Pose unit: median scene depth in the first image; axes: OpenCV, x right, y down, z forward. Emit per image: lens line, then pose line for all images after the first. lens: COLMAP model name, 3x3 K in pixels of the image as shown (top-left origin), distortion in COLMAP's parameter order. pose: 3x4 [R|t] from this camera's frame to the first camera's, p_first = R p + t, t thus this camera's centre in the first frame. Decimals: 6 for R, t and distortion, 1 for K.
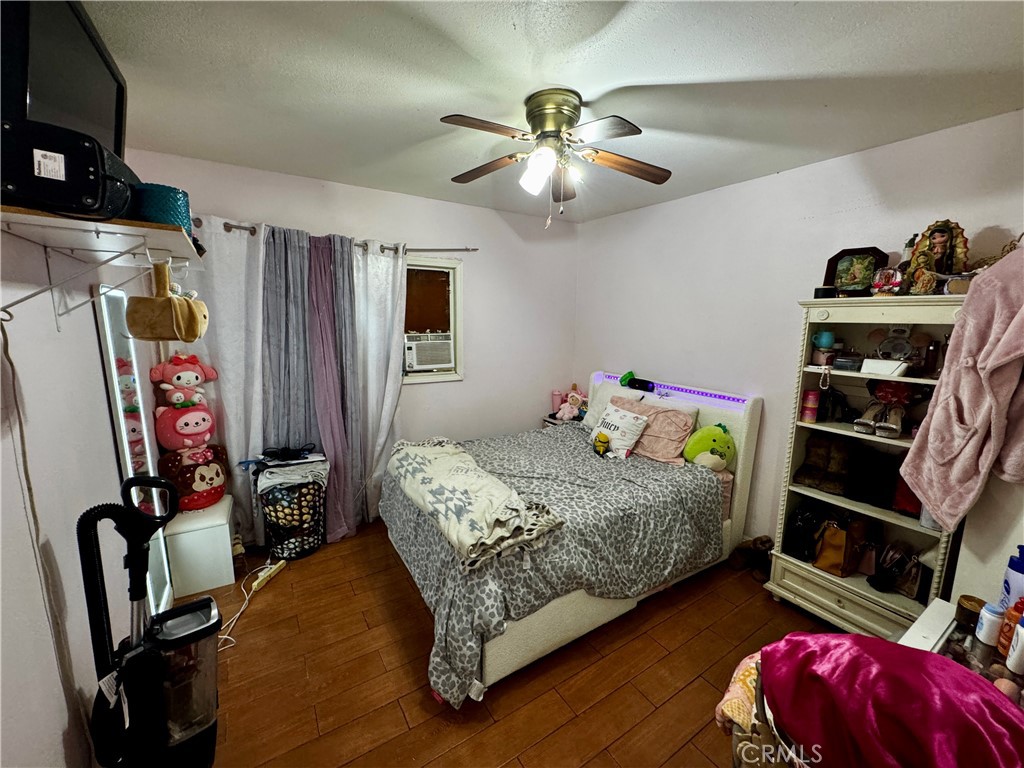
lens RADIAL K [[408.5, 0, 510.8], [0, 408.5, 383.4], [0, 0, 1]] dist [-0.003299, -0.000137]
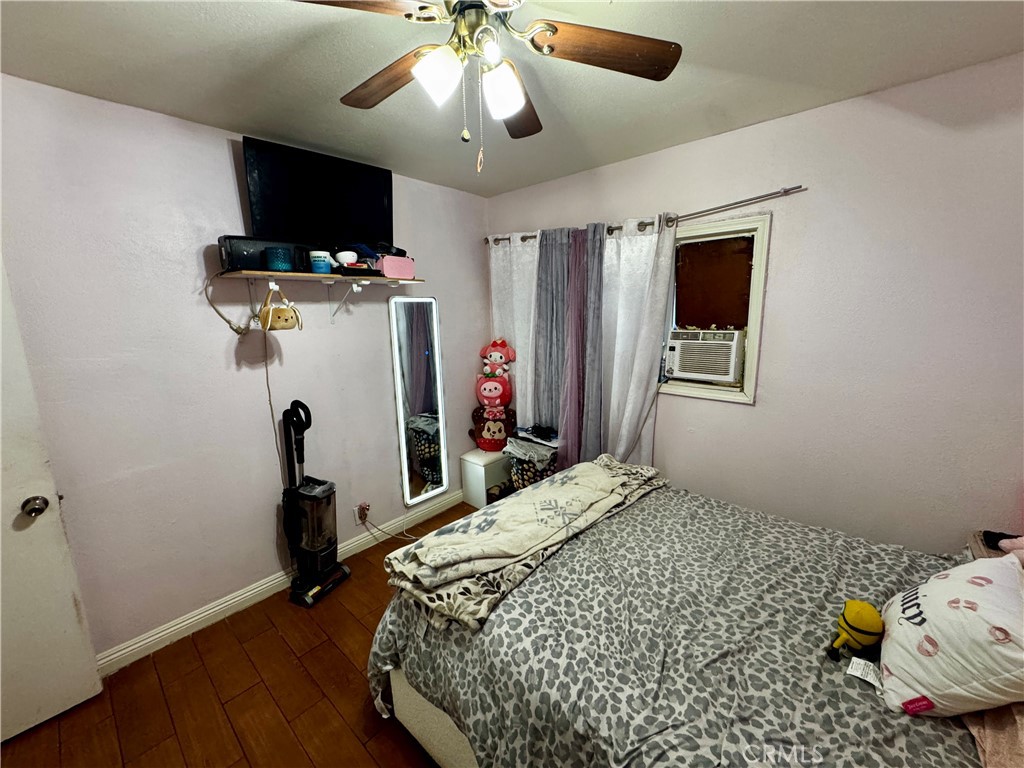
lens RADIAL K [[408.5, 0, 510.2], [0, 408.5, 384.1], [0, 0, 1]] dist [-0.003299, -0.000137]
pose [[0.274578, 0.159198, -0.948295, 0.498319], [-0.128878, 0.983394, 0.127774, -0.095299], [0.952889, 0.087130, 0.290536, 0.591562]]
